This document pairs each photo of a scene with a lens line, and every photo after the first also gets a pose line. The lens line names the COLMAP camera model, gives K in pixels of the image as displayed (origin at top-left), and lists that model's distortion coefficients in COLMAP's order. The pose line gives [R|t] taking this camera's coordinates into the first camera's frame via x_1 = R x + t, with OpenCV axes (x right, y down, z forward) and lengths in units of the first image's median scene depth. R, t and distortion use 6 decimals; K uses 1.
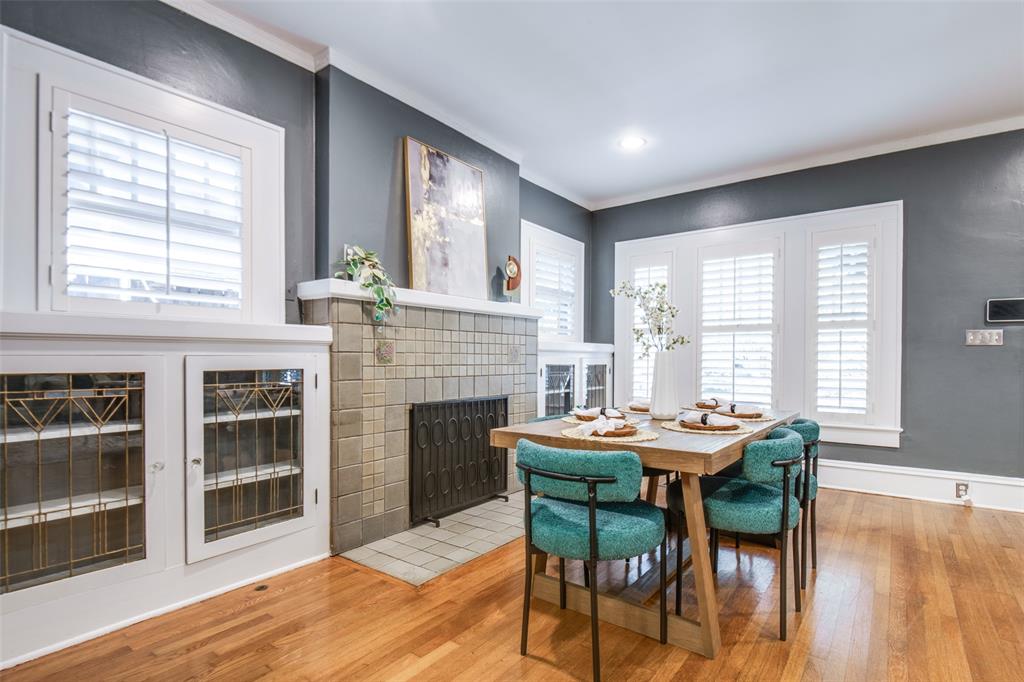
lens RADIAL K [[511.9, 0, 504.8], [0, 511.9, 362.0], [0, 0, 1]] dist [0.036785, -0.000534]
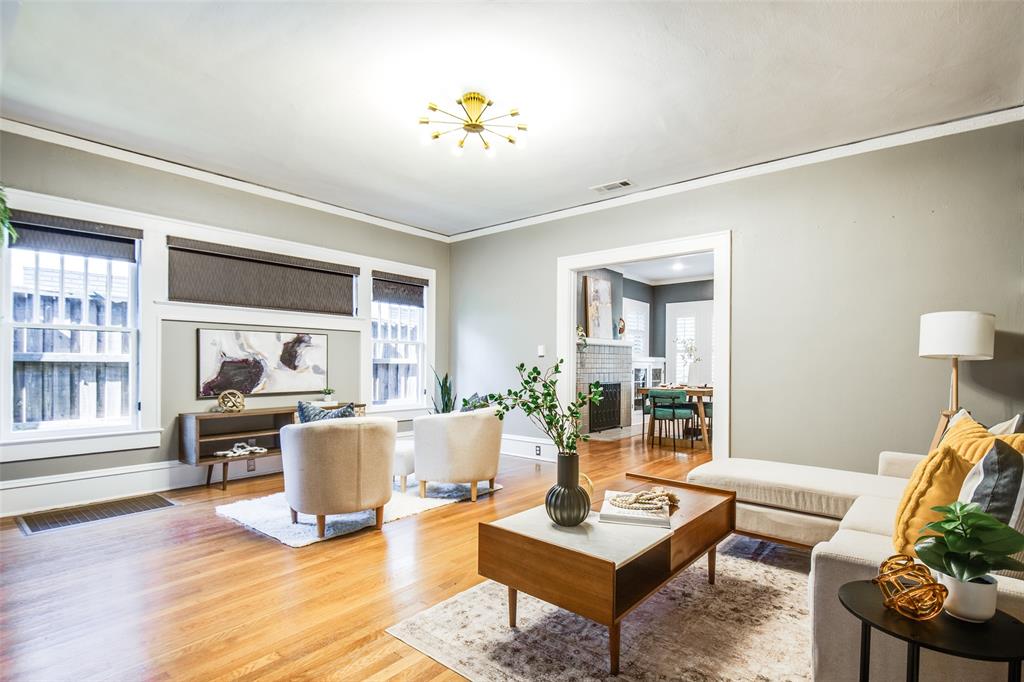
lens RADIAL K [[511.9, 0, 514.3], [0, 511.9, 361.1], [0, 0, 1]] dist [0.036785, -0.000534]
pose [[0.999453, 0.004020, -0.032821, -0.438882], [-0.004461, 0.999901, -0.013375, 0.007538], [0.032764, 0.013514, 0.999372, -1.411151]]
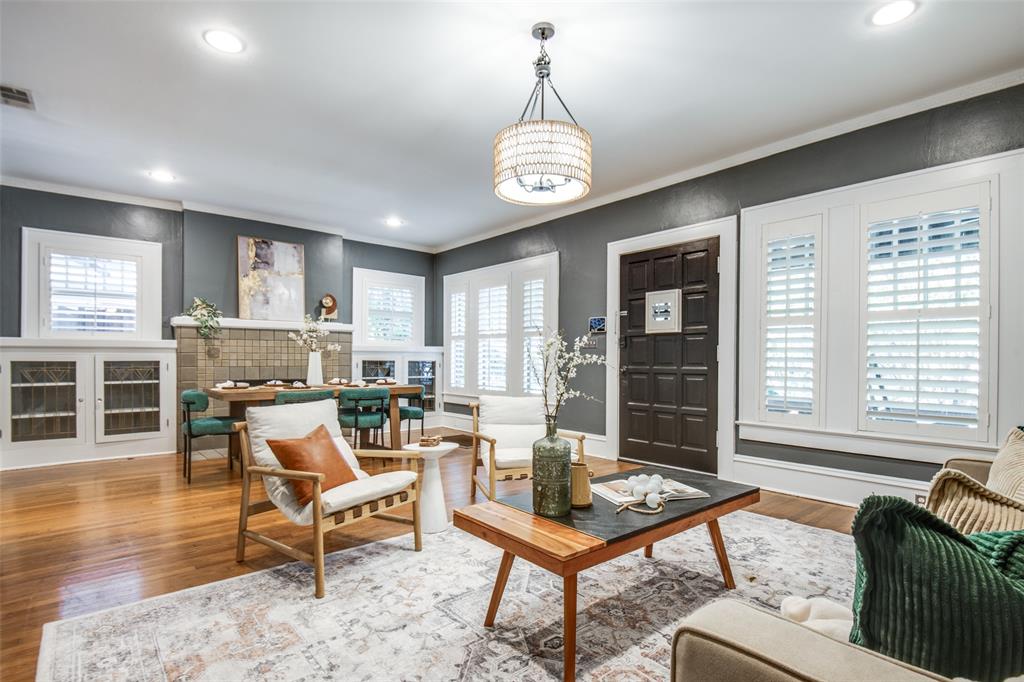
lens RADIAL K [[511.9, 0, 503.3], [0, 511.9, 361.2], [0, 0, 1]] dist [0.036785, -0.000534]
pose [[0.973722, -0.000868, -0.227738, 1.119743], [0.000124, 0.999995, -0.003281, 0.017326], [0.227739, 0.003167, 0.973717, -0.569549]]
